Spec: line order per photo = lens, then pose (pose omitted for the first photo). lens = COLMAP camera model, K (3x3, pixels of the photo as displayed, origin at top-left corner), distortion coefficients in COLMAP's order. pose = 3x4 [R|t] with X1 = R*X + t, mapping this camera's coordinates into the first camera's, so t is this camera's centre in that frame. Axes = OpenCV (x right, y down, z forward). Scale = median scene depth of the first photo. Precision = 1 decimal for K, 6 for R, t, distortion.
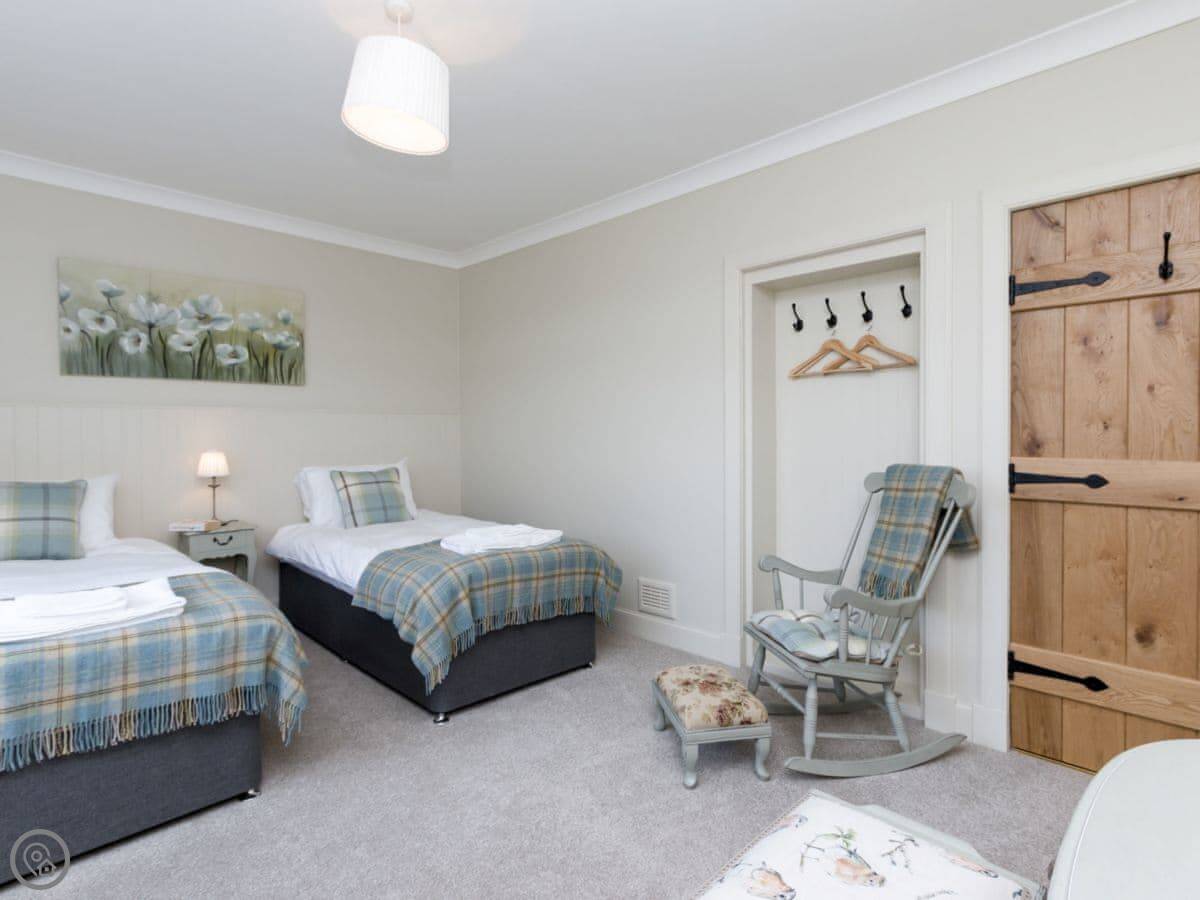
lens RADIAL K [[611.8, 0, 603.5], [0, 611.8, 437.5], [0, 0, 1]] dist [0.001438, 0.000274]
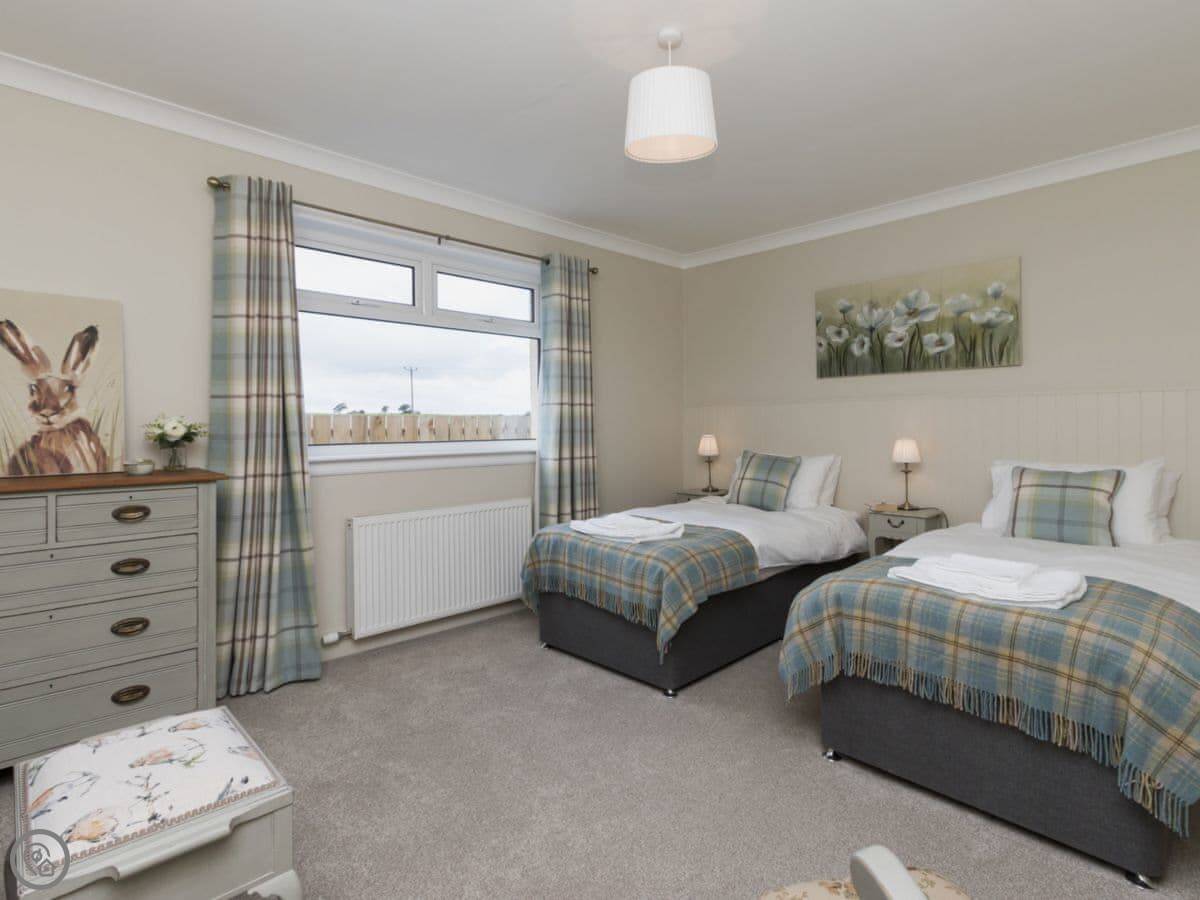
lens RADIAL K [[611.8, 0, 603.5], [0, 611.8, 437.5], [0, 0, 1]] dist [0.001438, 0.000274]
pose [[-0.004530, 0.023713, -0.999709, 0.420283], [-0.003175, 0.999713, 0.023727, -0.003321], [0.999985, 0.003282, -0.004453, 0.484725]]
